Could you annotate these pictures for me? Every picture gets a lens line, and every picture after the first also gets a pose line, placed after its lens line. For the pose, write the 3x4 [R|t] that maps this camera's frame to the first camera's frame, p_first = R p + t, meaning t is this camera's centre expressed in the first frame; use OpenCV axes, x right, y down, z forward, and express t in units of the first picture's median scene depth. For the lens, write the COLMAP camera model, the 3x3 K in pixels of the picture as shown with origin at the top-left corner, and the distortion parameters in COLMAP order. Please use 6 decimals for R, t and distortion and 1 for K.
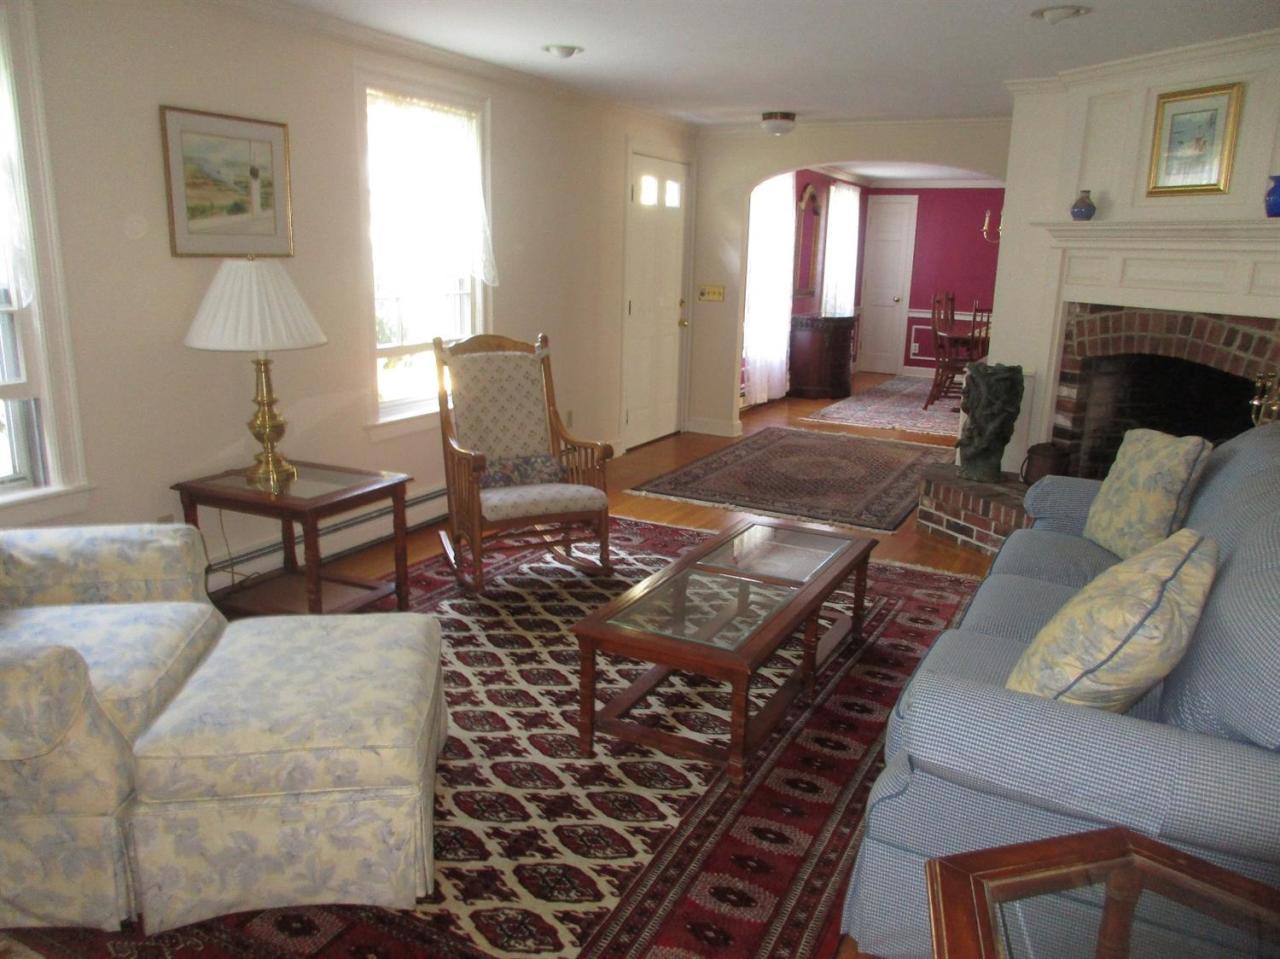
lens RADIAL K [[960.5, 0, 646.5], [0, 960.5, 476.2], [0, 0, 1]] dist [0.026066, 0.001262]
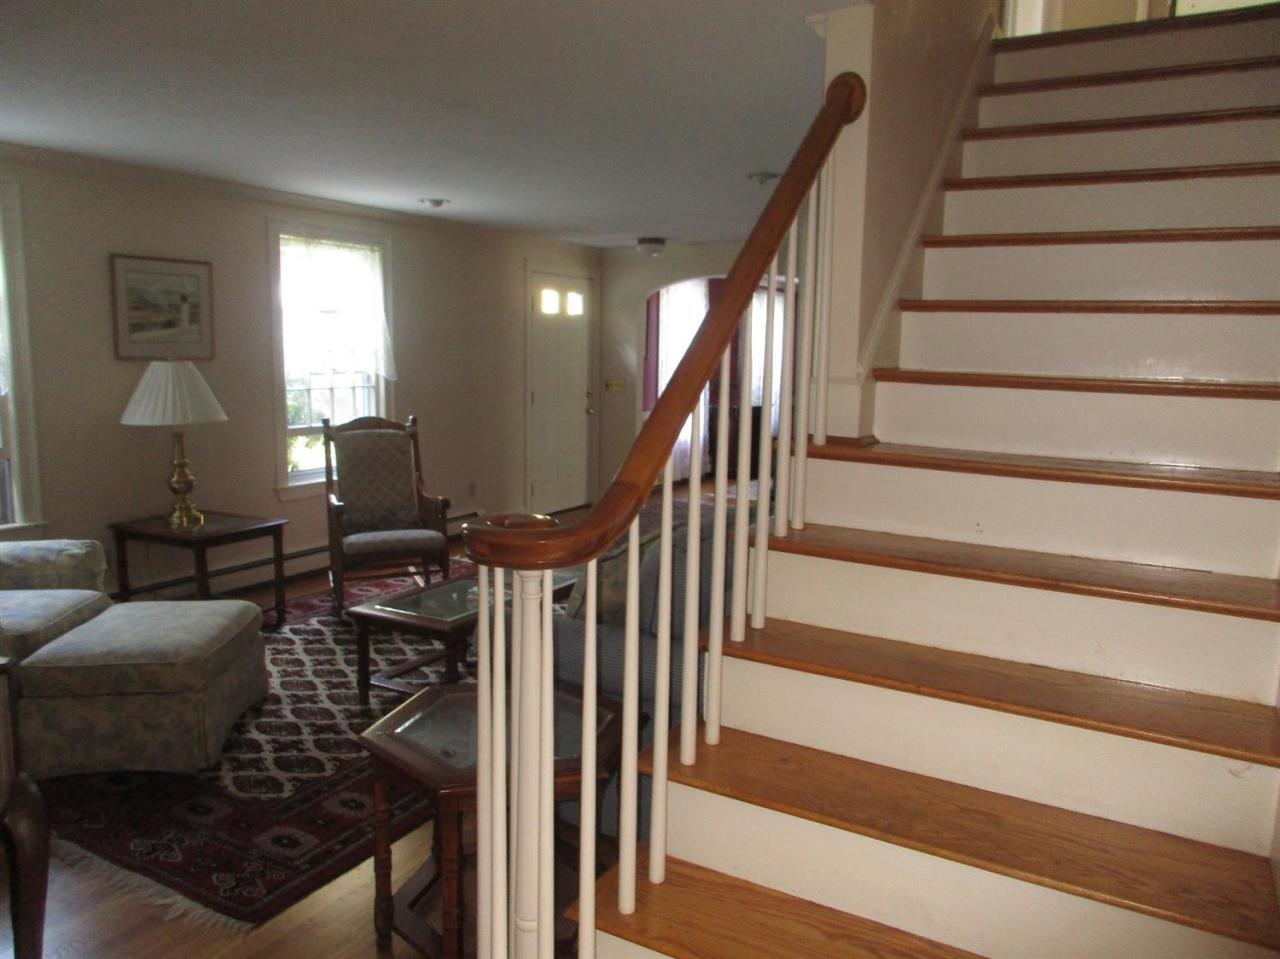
lens RADIAL K [[960.5, 0, 634.4], [0, 960.5, 480.5], [0, 0, 1]] dist [0.026066, 0.001262]
pose [[0.998812, -0.005817, -0.048387, 0.310799], [0.001123, 0.995335, -0.096470, 0.077937], [0.048722, 0.096301, 0.994159, -0.316122]]
